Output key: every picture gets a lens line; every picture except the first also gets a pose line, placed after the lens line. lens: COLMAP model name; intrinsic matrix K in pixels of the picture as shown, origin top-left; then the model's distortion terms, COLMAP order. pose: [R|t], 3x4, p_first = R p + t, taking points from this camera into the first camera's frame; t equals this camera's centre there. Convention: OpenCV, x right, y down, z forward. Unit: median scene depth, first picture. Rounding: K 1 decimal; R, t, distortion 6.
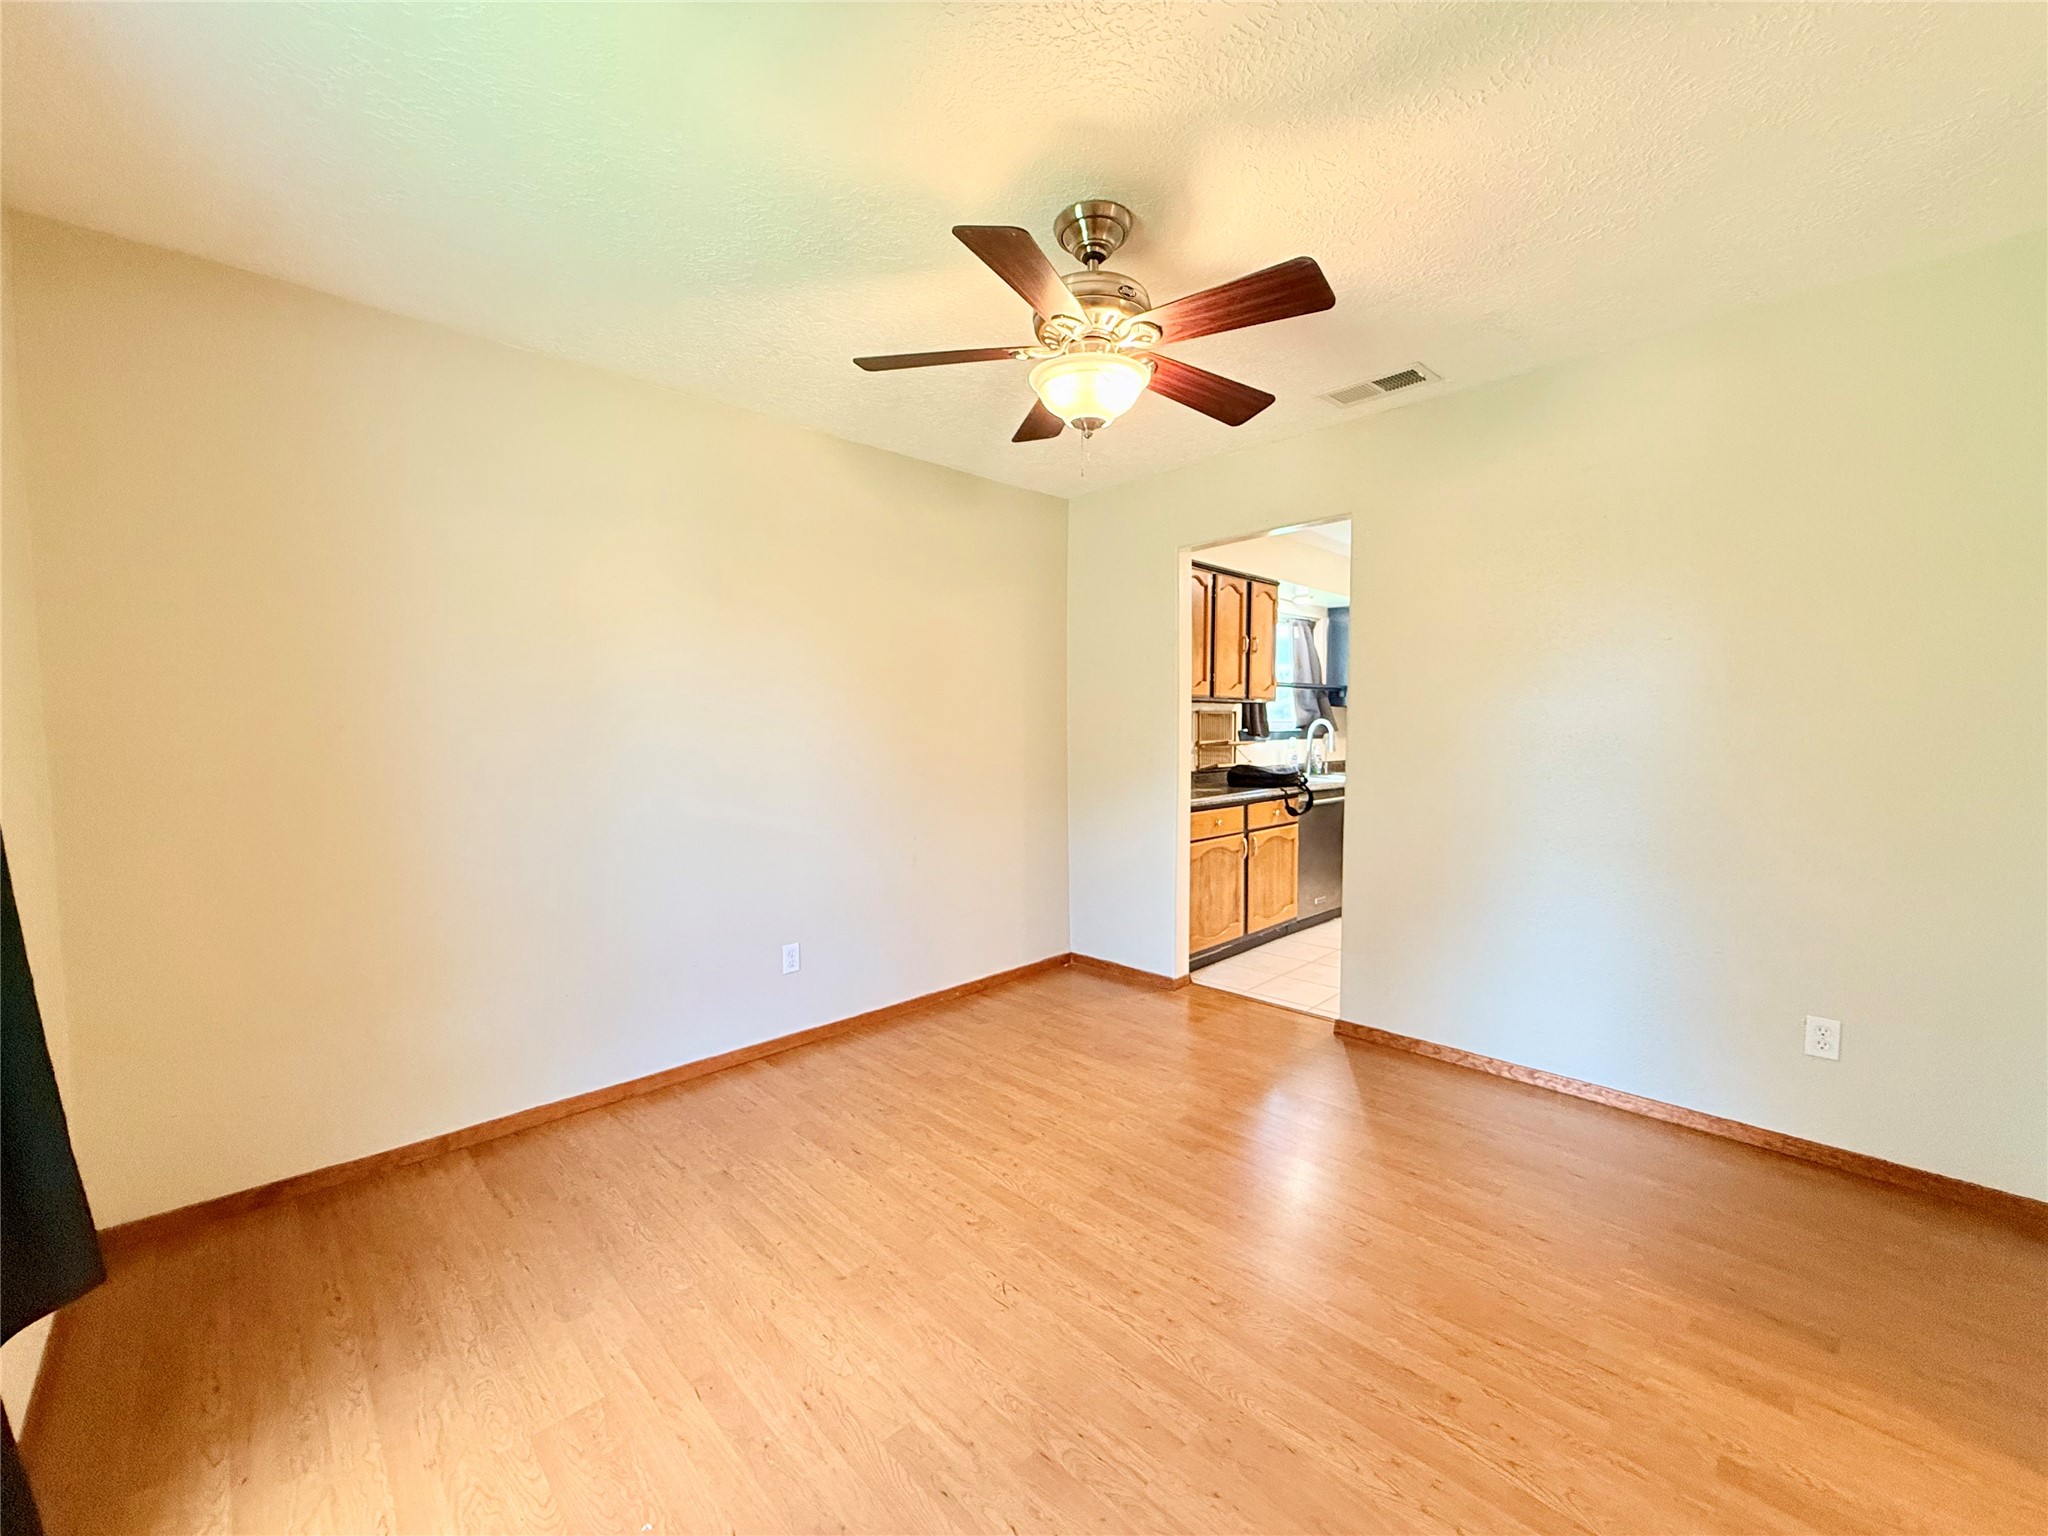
lens RADIAL K [[813.9, 0, 1015.0], [0, 813.9, 762.7], [0, 0, 1]] dist [-0.000024, 0.000054]
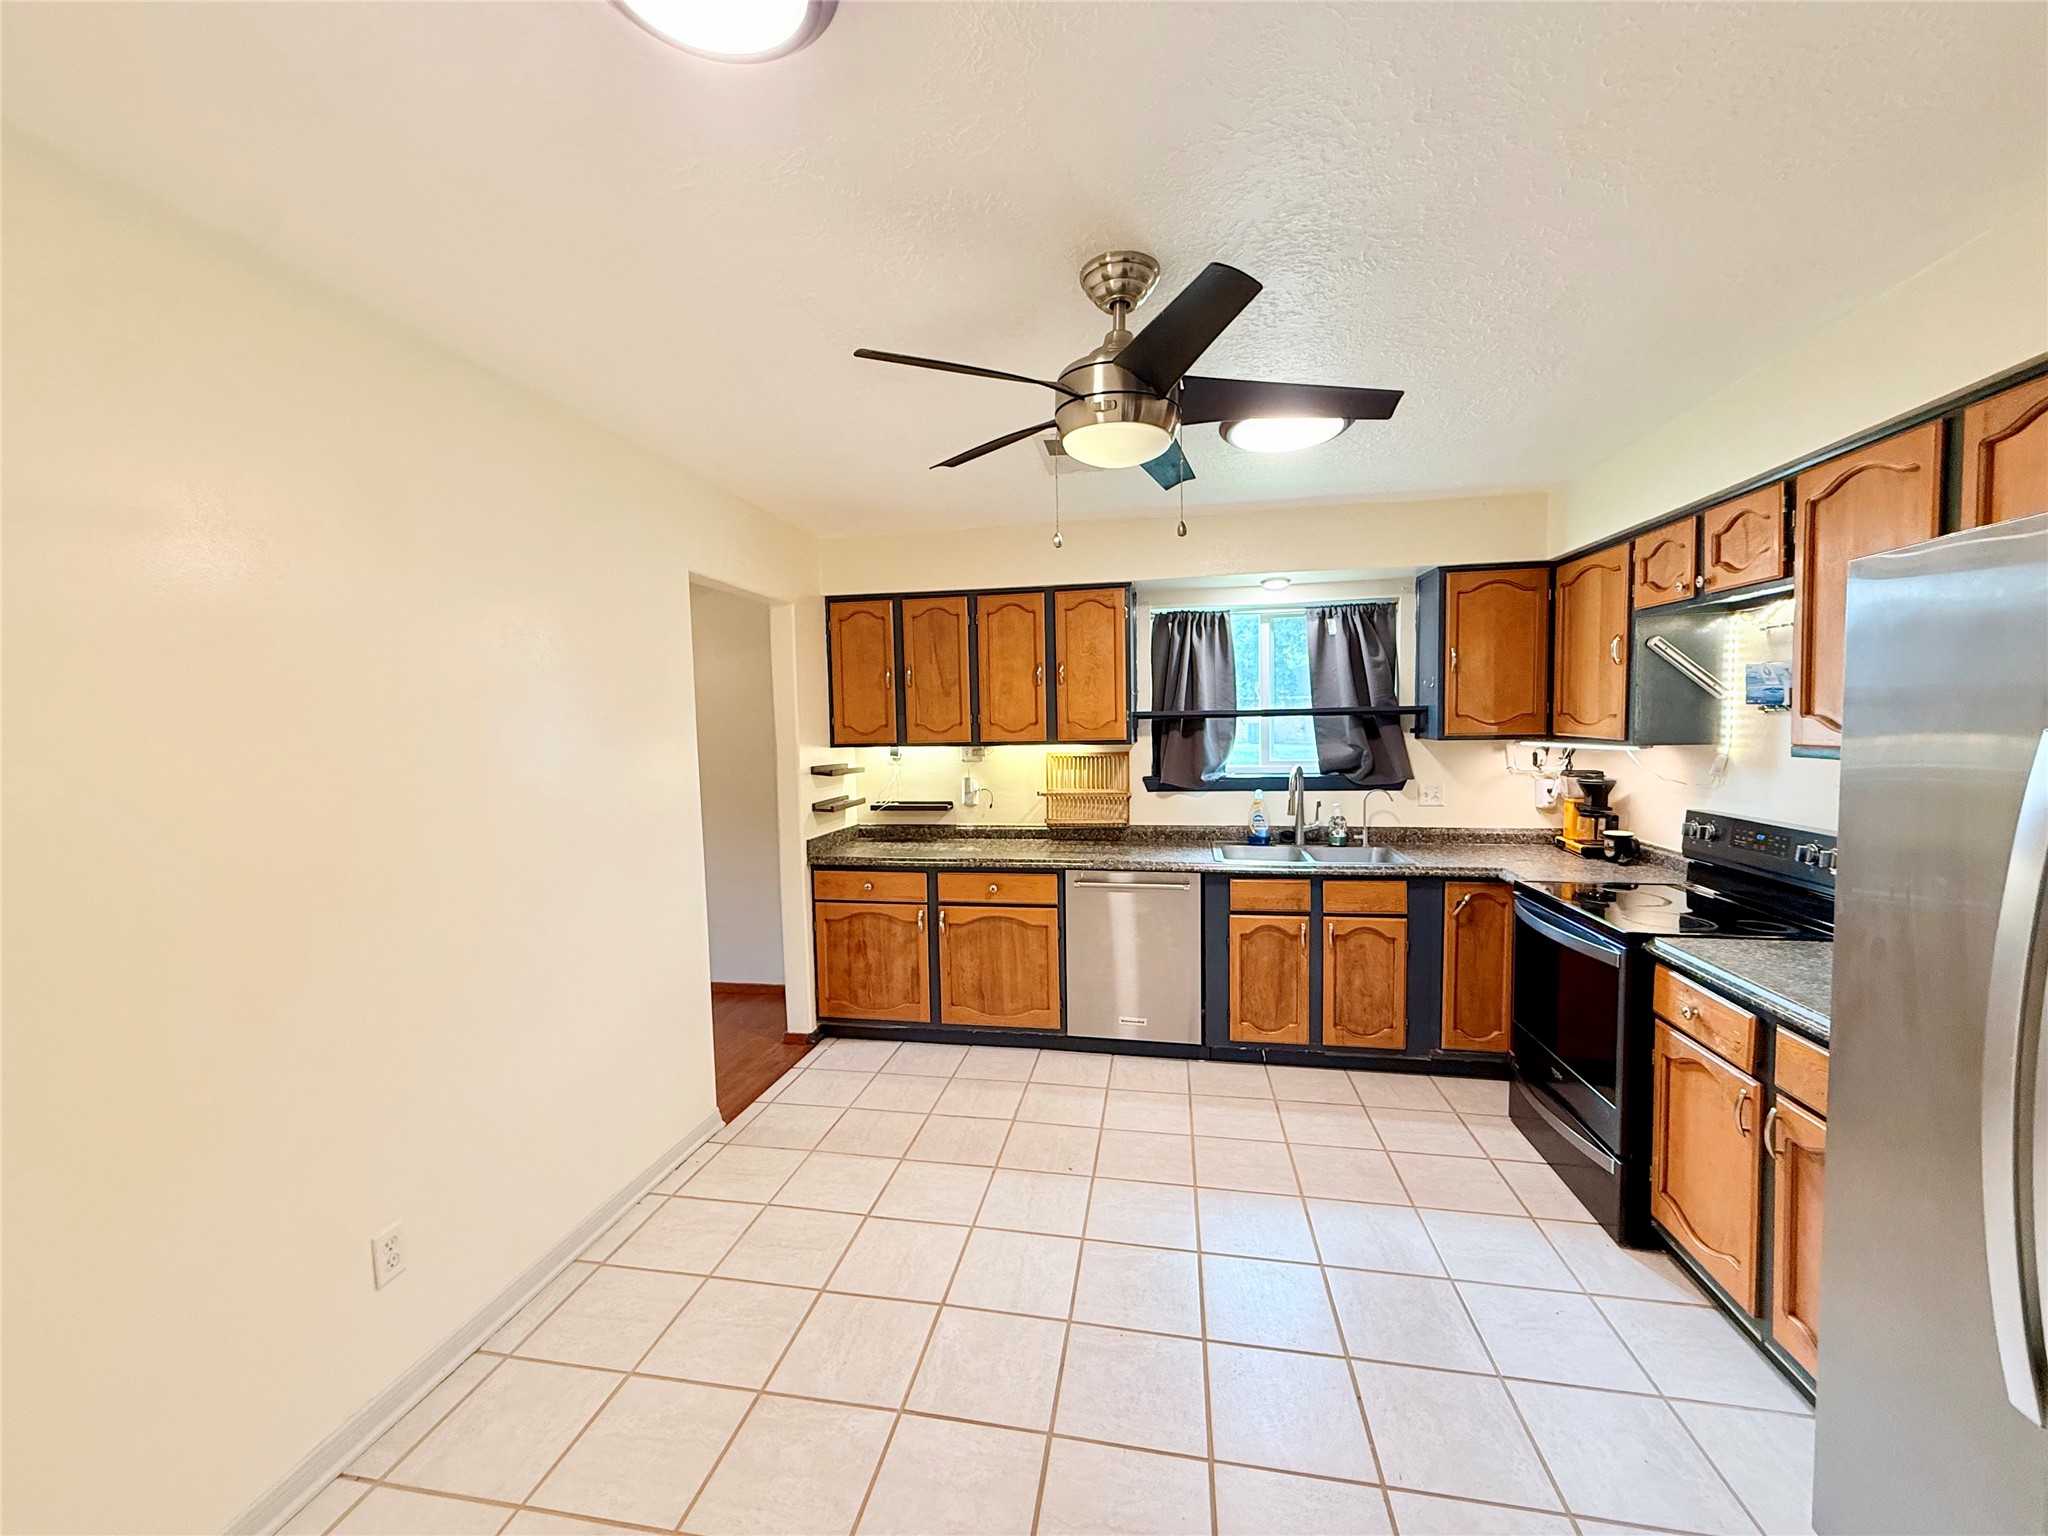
lens RADIAL K [[813.9, 0, 1015.0], [0, 813.9, 762.7], [0, 0, 1]] dist [-0.000024, 0.000054]
pose [[0.576198, 0.037953, -0.816428, 2.209437], [-0.017993, 0.999268, 0.033754, -0.202966], [0.817112, -0.004759, 0.576460, 1.230923]]
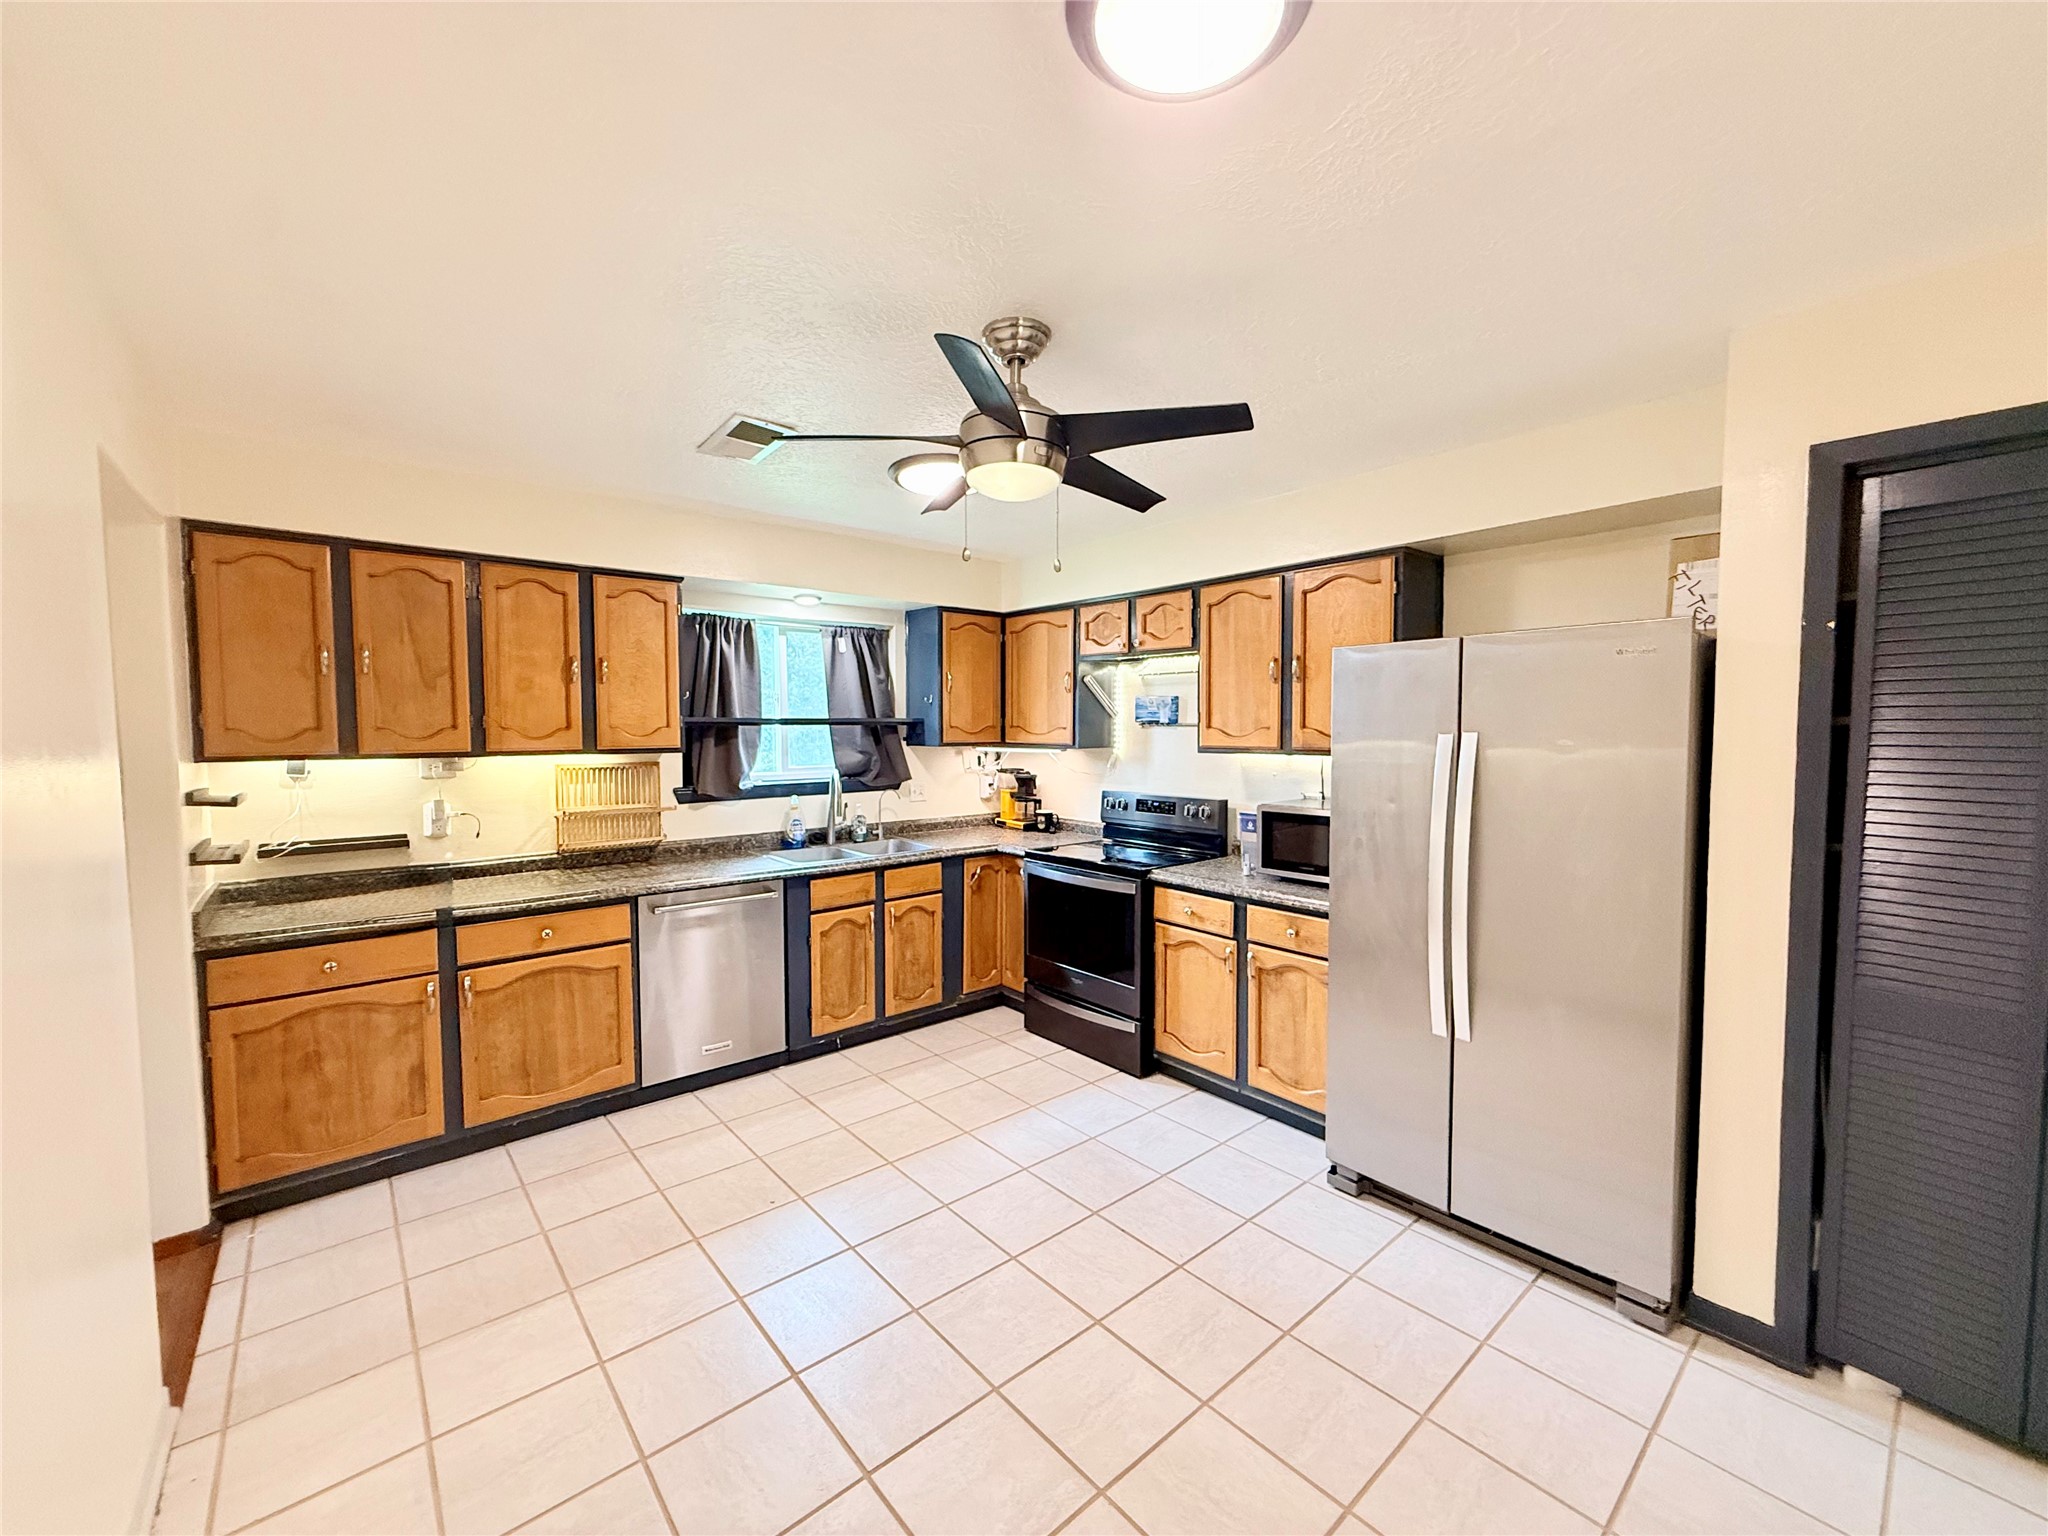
lens RADIAL K [[813.9, 0, 1015.0], [0, 813.9, 762.7], [0, 0, 1]] dist [-0.000024, 0.000054]
pose [[0.997714, 0.005952, -0.067315, 1.644493], [-0.005618, 0.999971, 0.005155, -0.177858], [0.067344, -0.004766, 0.997718, 0.848607]]
